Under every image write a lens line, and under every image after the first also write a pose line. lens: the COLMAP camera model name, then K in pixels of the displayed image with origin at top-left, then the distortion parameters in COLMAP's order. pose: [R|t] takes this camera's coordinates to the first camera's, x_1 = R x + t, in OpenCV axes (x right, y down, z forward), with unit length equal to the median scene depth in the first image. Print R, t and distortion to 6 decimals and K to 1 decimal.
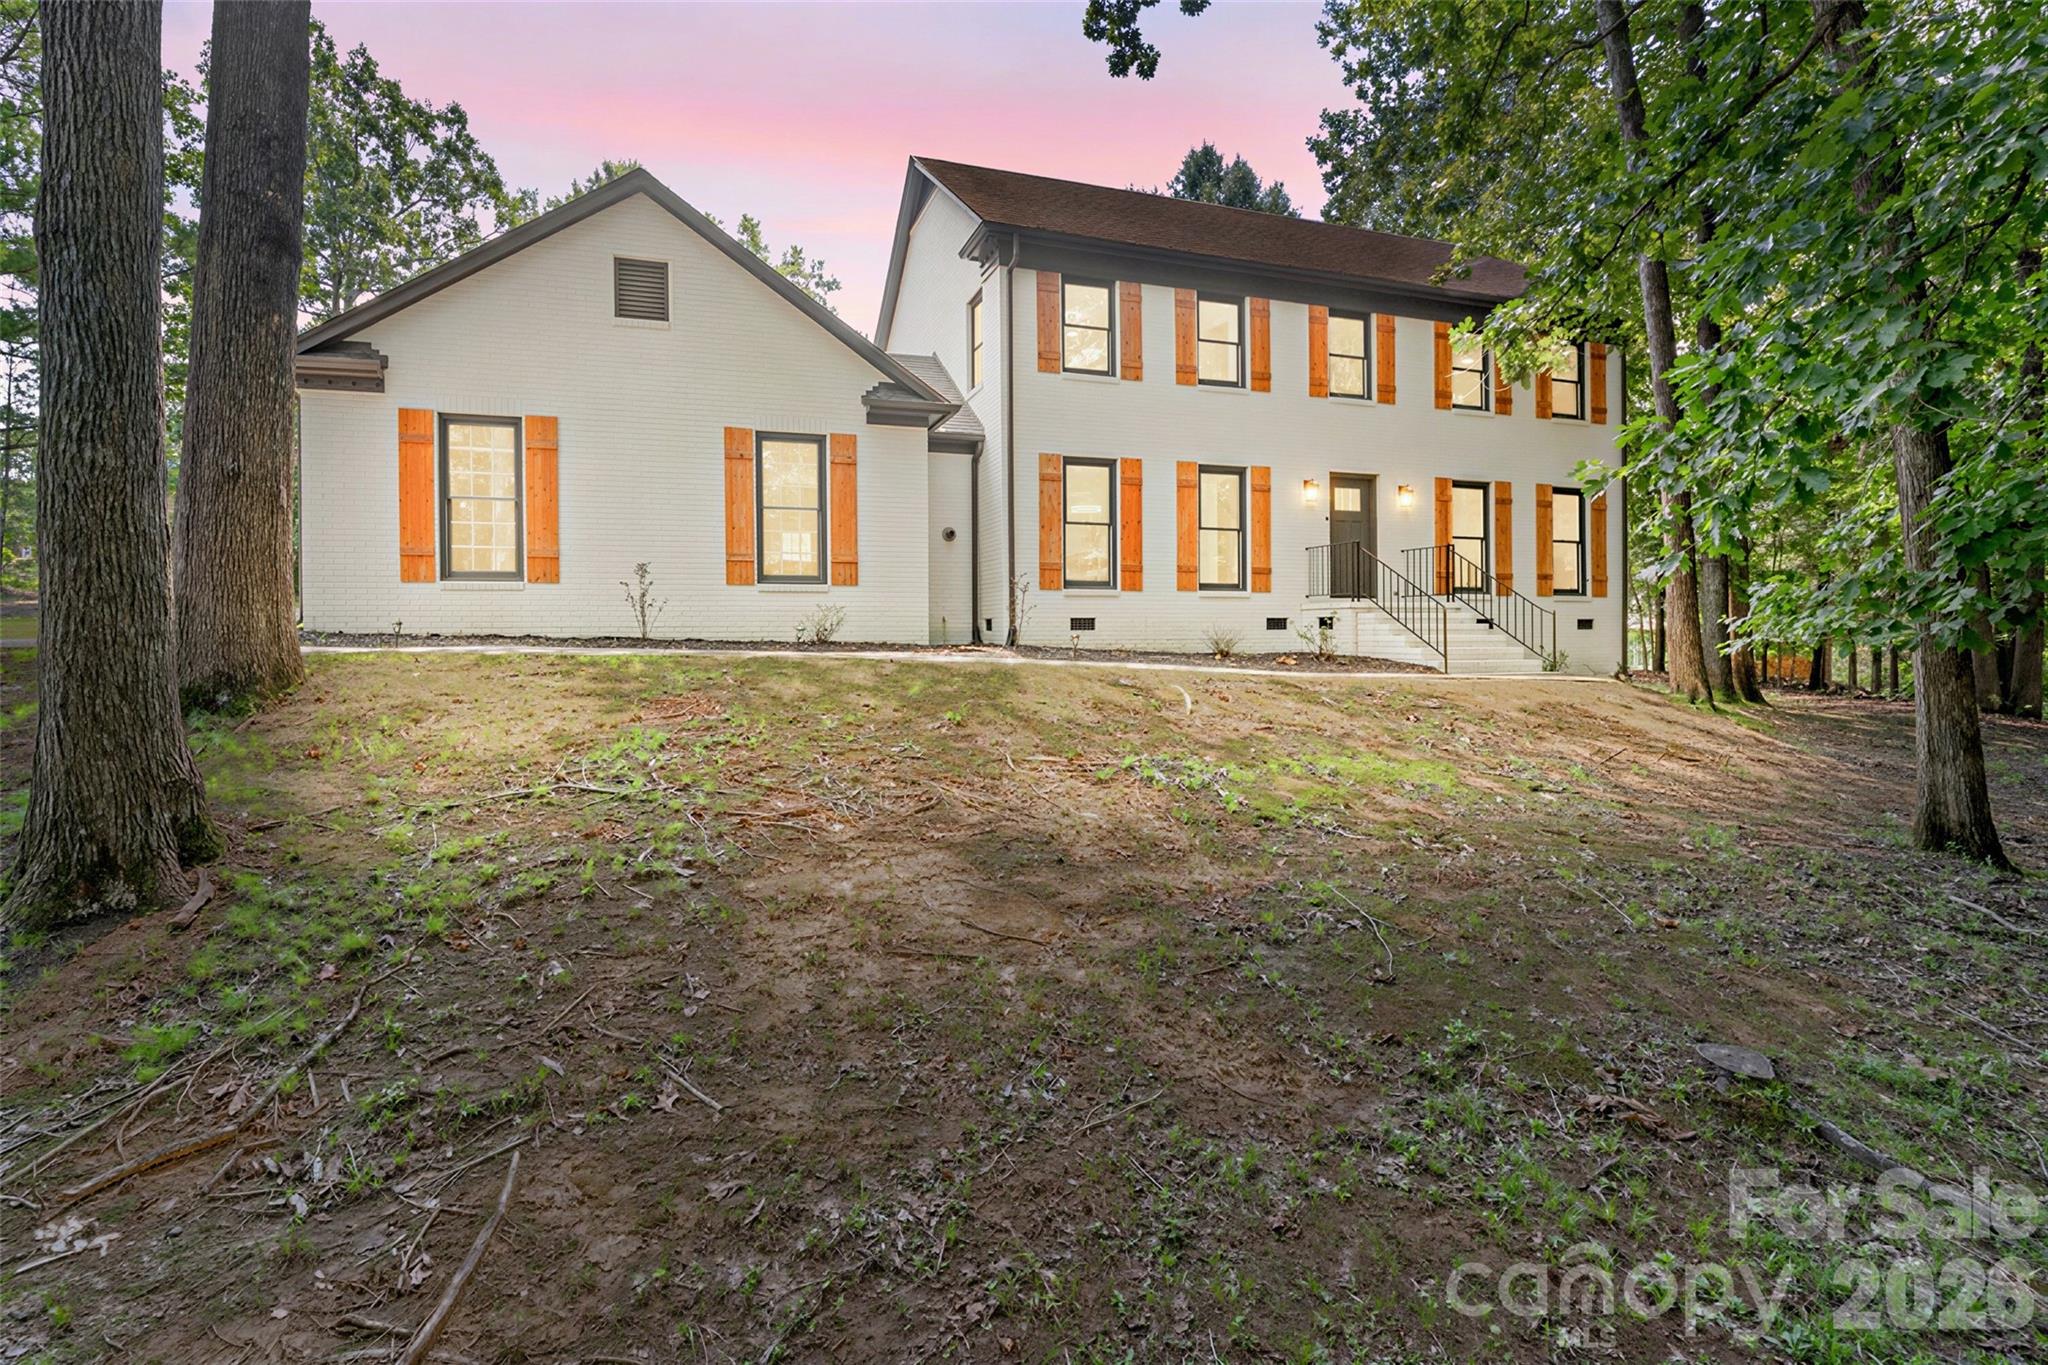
lens RADIAL K [[924.9, 0, 1023.8], [0, 924.9, 640.6], [0, 0, 1]] dist [0.001996, 0.000189]
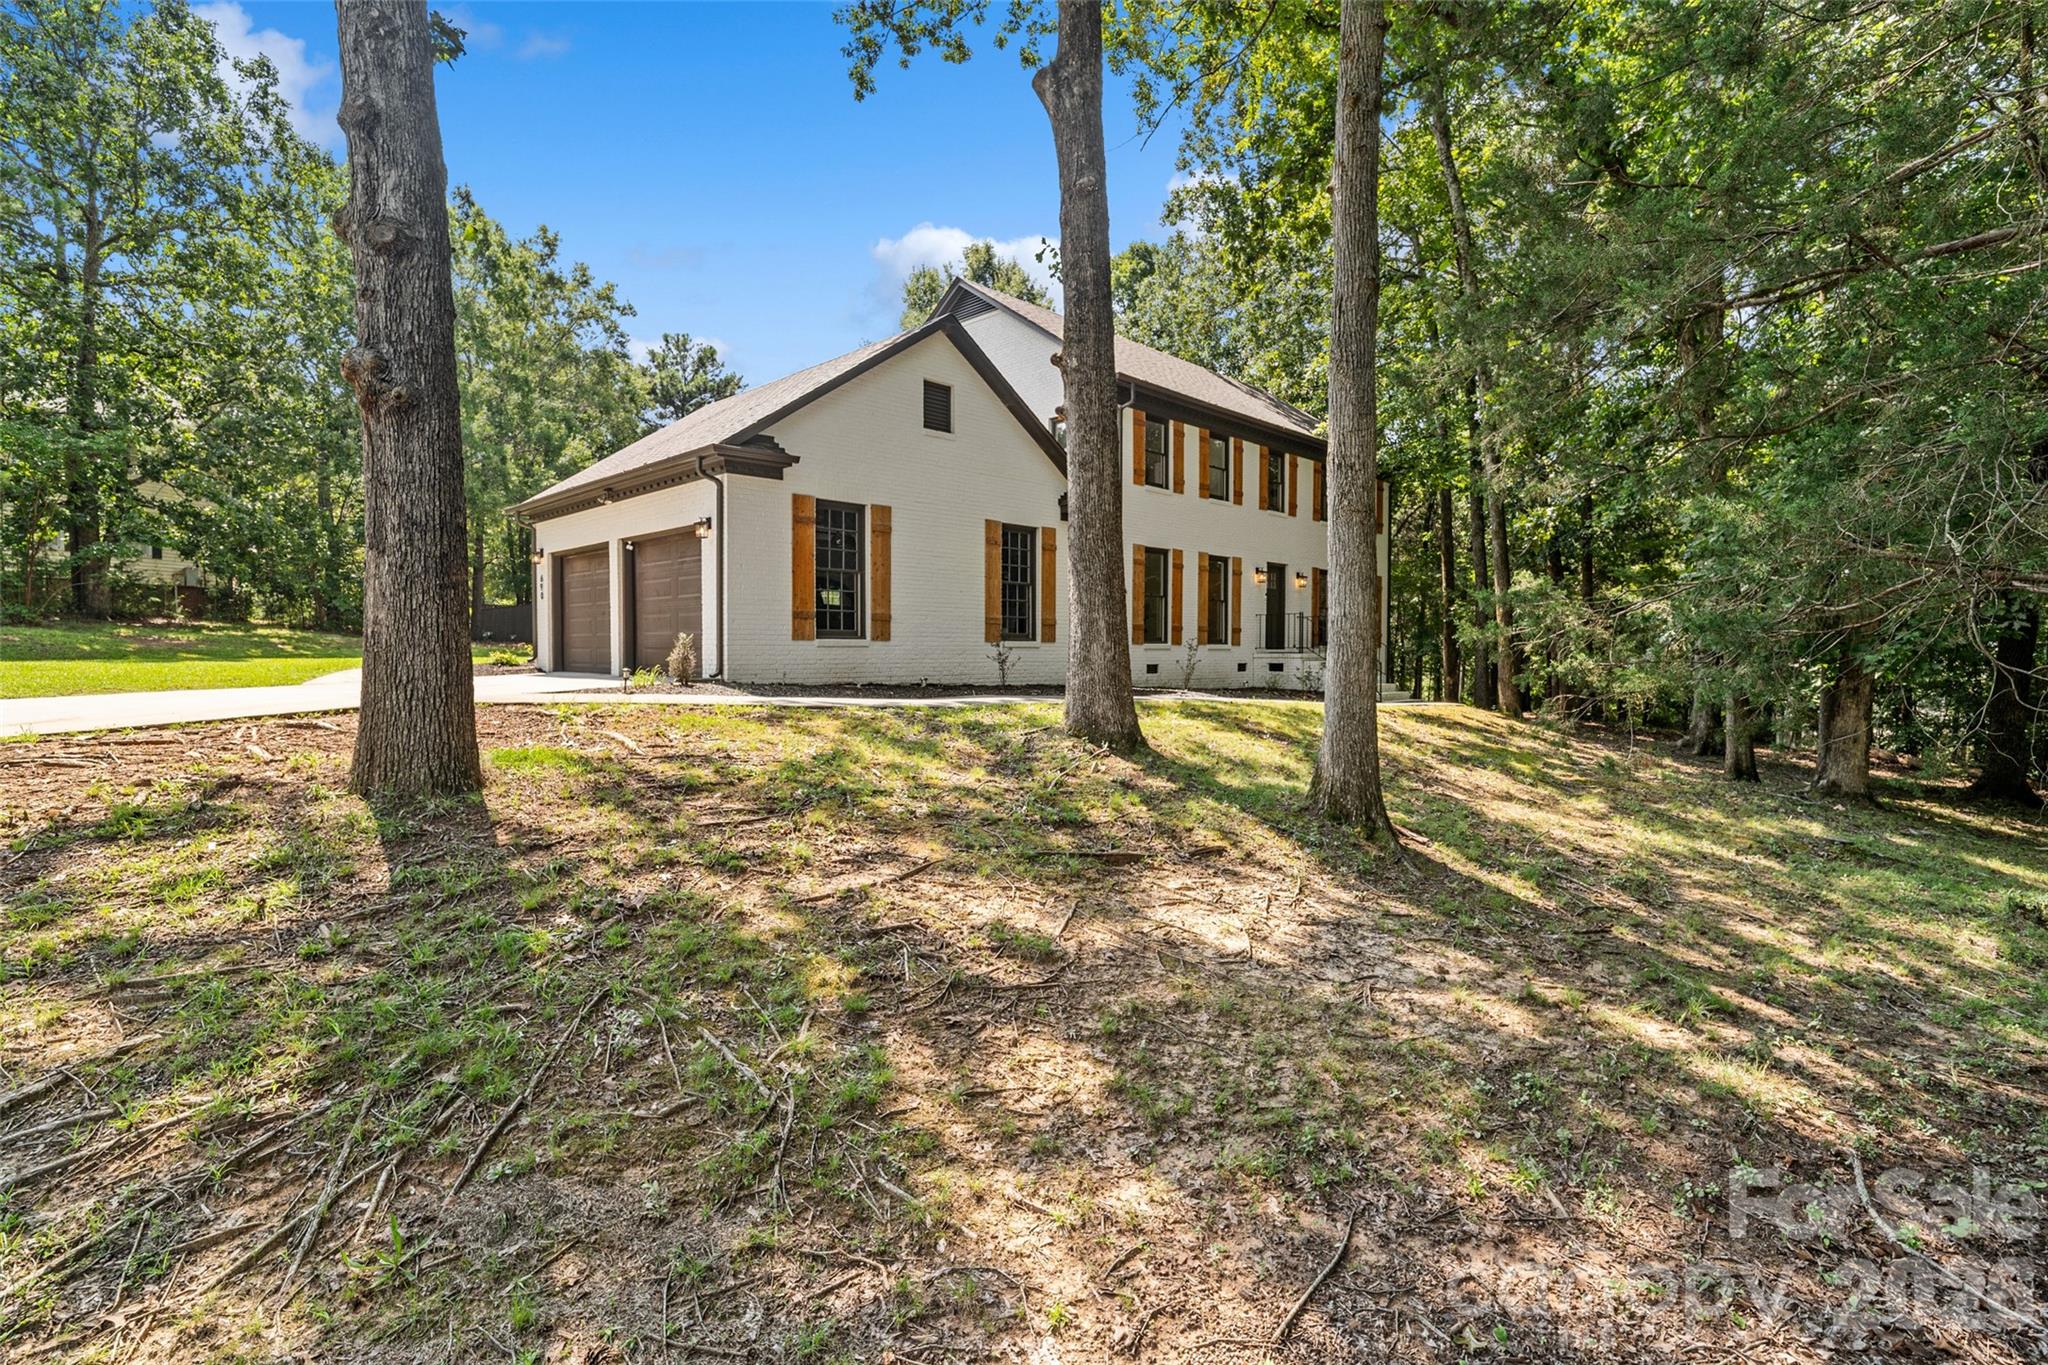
lens RADIAL K [[931.3, 0, 1024.0], [0, 931.3, 682.5], [0, 0, 1]] dist [-0.001870, -0.000157]
pose [[0.905549, -0.009488, 0.424136, -0.699410], [0.004871, 0.999916, 0.011970, -0.015736], [-0.424214, -0.008773, 0.905520, -0.166420]]
